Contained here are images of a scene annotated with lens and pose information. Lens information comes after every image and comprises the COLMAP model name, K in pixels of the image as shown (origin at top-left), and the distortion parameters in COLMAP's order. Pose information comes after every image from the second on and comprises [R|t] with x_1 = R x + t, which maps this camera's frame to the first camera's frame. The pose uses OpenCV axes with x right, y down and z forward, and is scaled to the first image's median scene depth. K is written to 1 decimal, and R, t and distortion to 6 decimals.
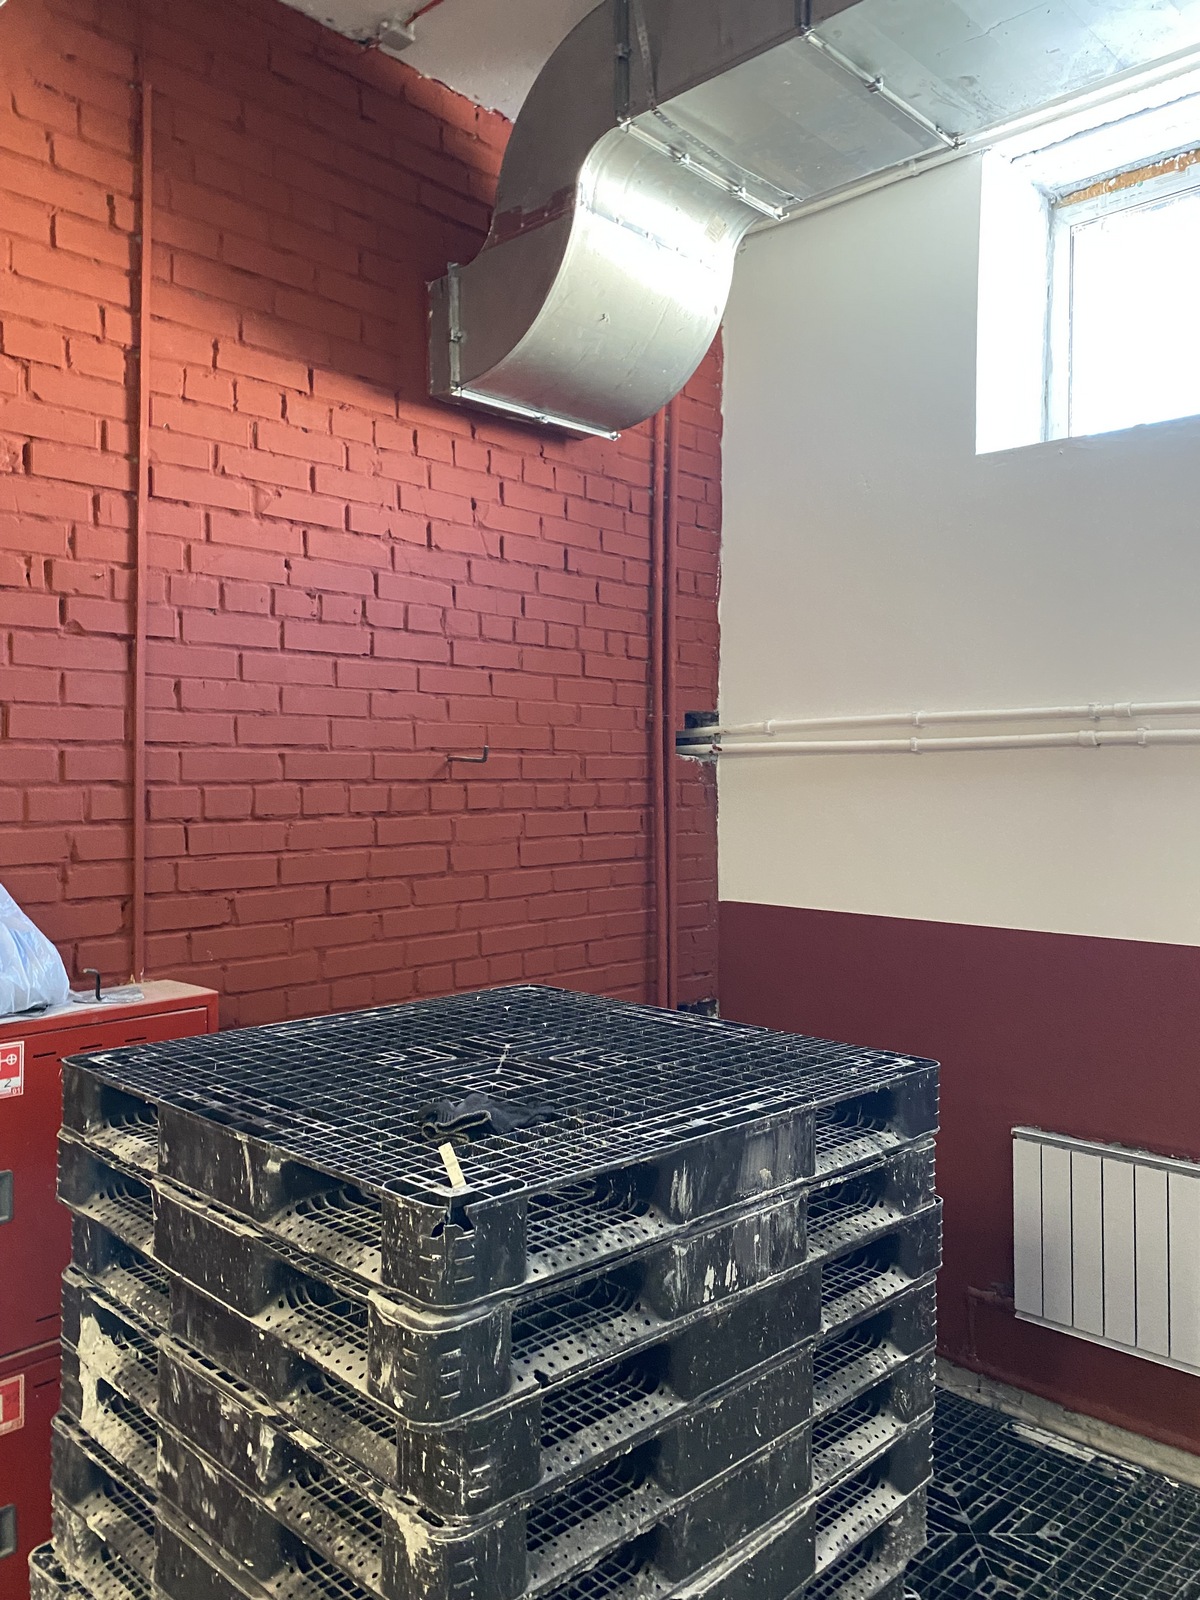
lens RADIAL K [[1235.8, 0, 598.5], [0, 1235.8, 843.1], [0, 0, 1]] dist [0.044355, -0.067678]
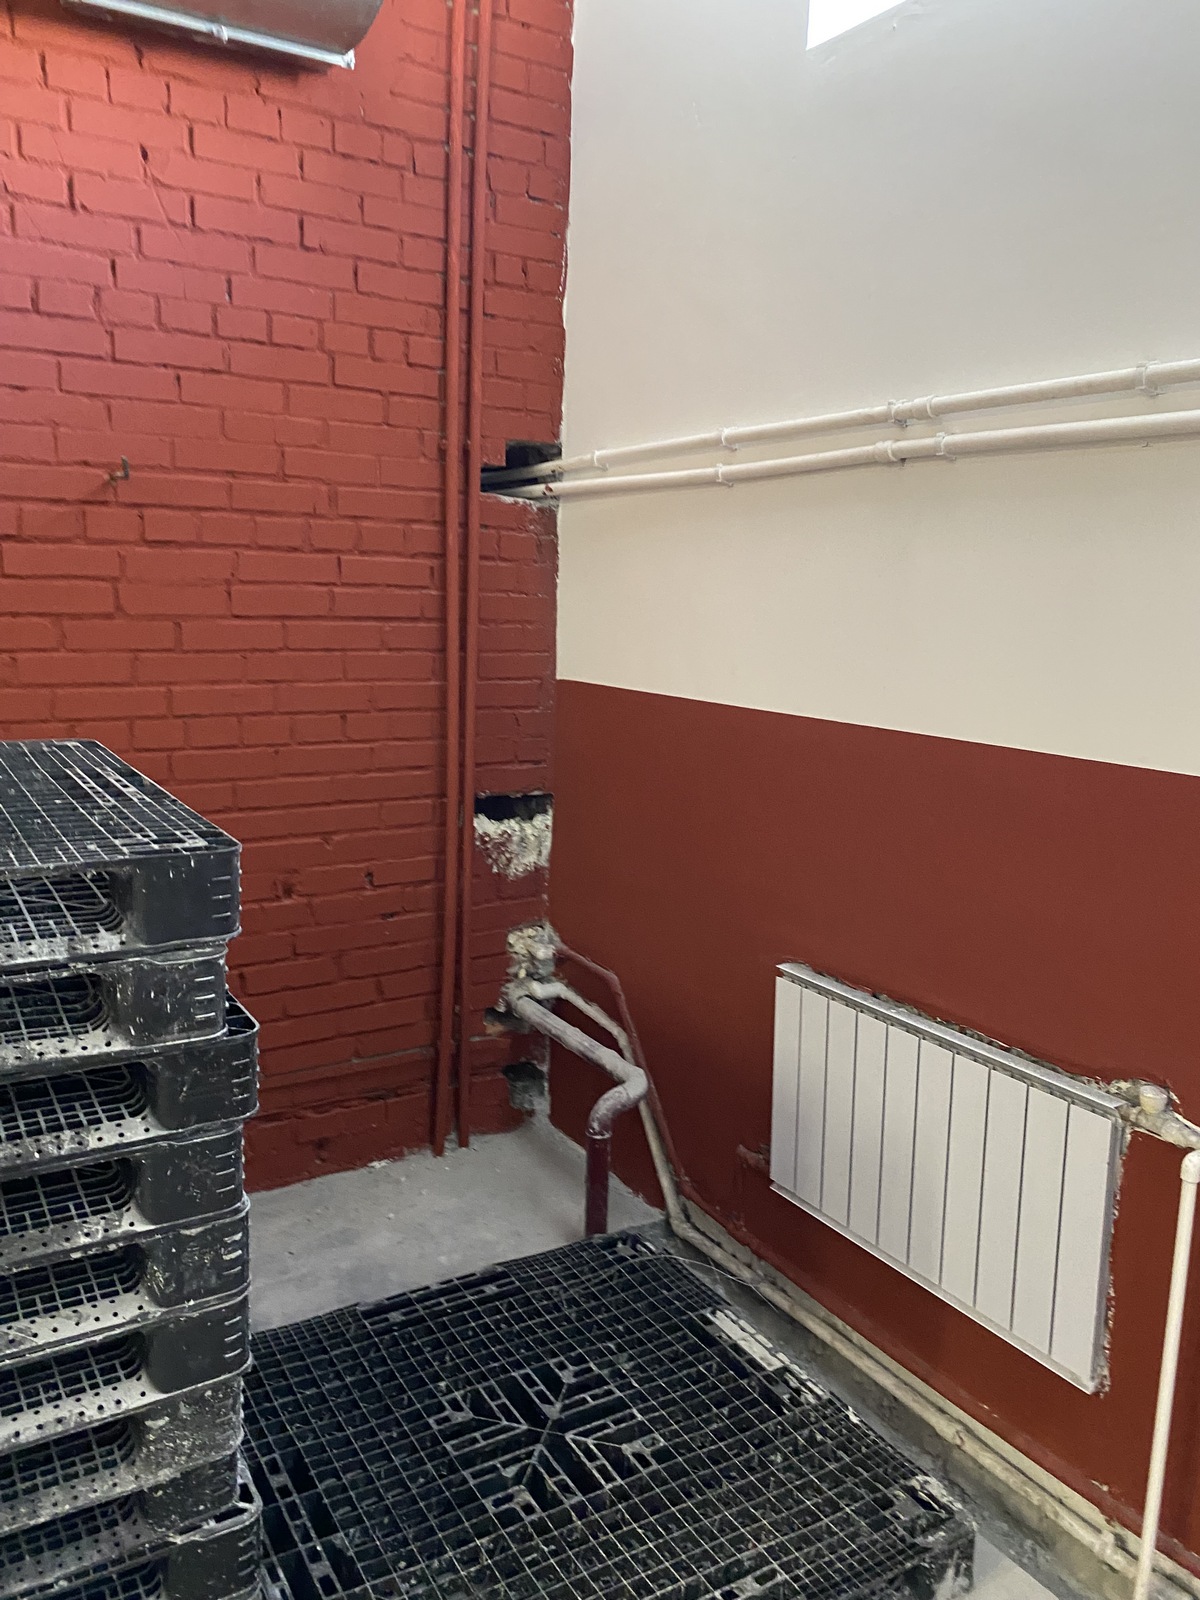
lens RADIAL K [[1210.8, 0, 602.2], [0, 1210.8, 860.2], [0, 0, 1]] dist [0.036773, -0.064035]
pose [[0.970830, 0.075858, -0.227454, 0.401520], [-0.038319, 0.985528, 0.165127, 0.038435], [0.236688, -0.151595, 0.959686, 0.238526]]
